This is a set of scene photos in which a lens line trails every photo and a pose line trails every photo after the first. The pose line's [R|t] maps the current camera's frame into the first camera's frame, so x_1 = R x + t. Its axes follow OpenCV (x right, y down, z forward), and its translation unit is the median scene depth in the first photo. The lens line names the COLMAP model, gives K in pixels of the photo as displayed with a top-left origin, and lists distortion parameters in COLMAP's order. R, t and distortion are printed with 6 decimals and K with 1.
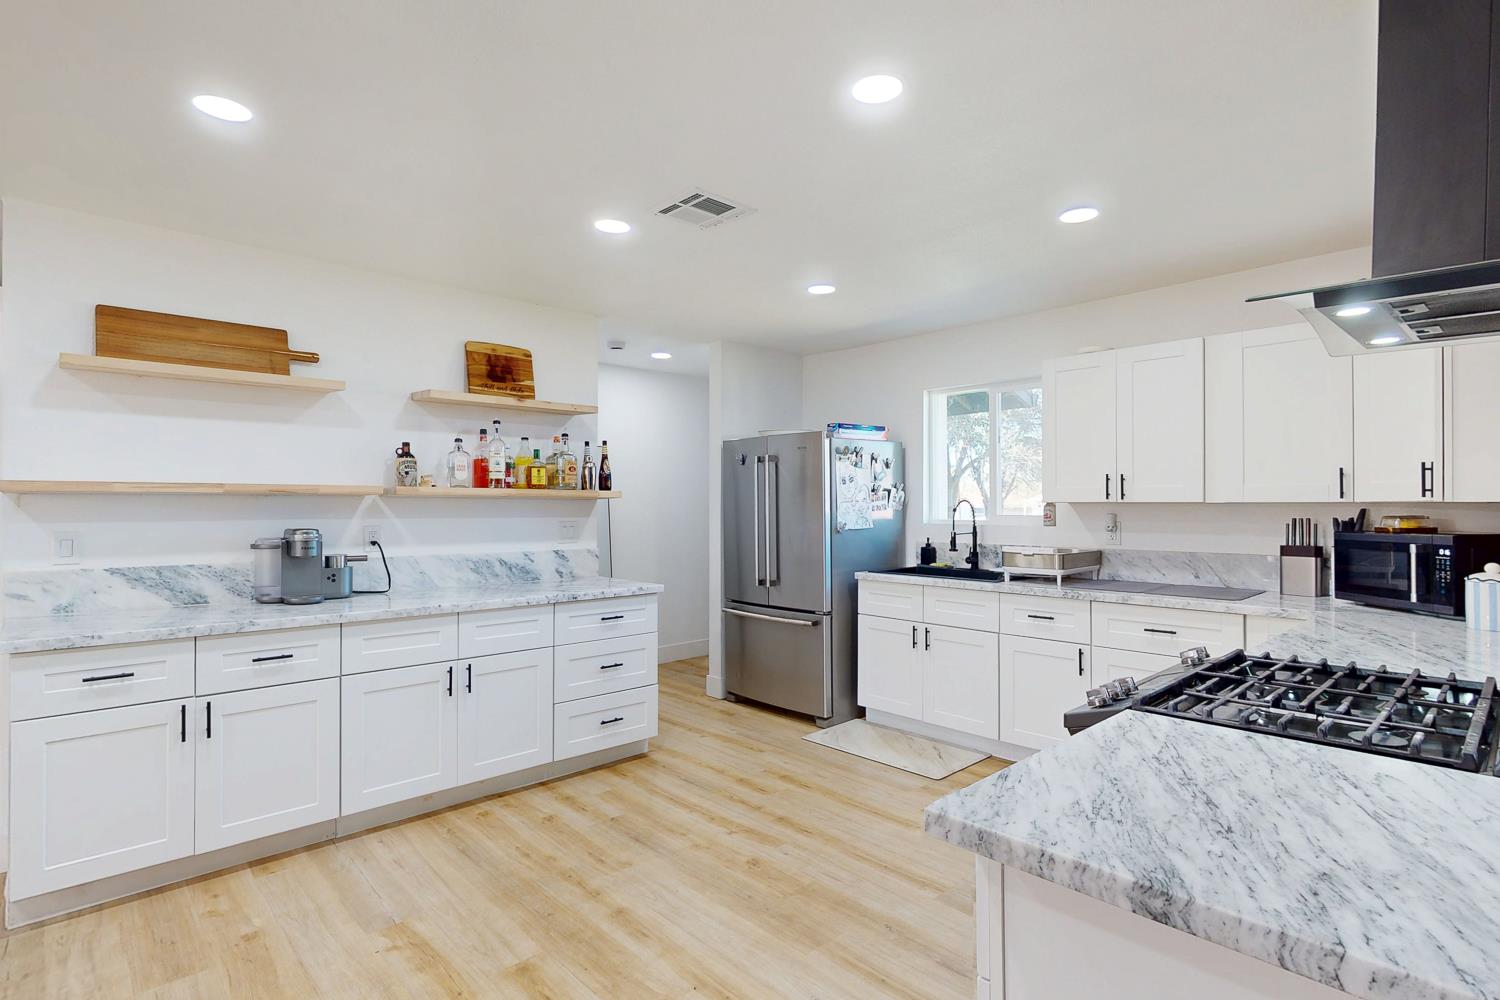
lens RADIAL K [[742.2, 0, 740.5], [0, 742.2, 507.5], [0, 0, 1]] dist [0.000023, 0.000119]
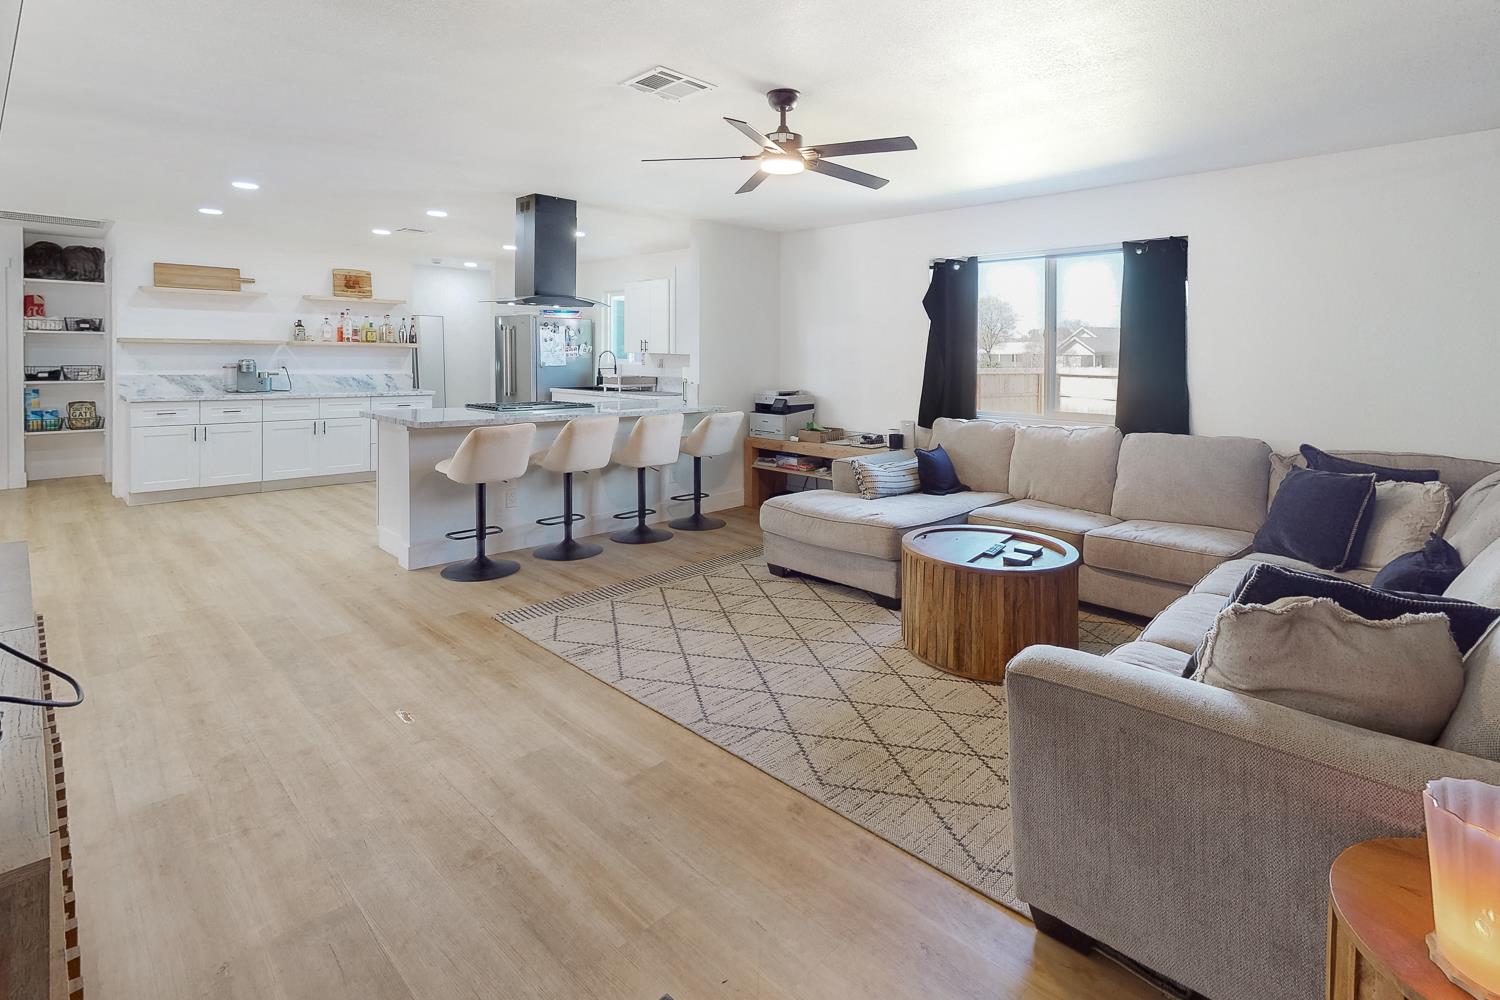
lens RADIAL K [[716.7, 0, 753.0], [0, 716.7, 375.9], [0, 0, 1]] dist [0.003268, 0.001268]
pose [[0.998751, 0.012139, 0.048461, 0.762836], [-0.013498, 0.999522, 0.027813, -0.002983], [-0.048100, -0.028432, 0.998438, -1.136528]]
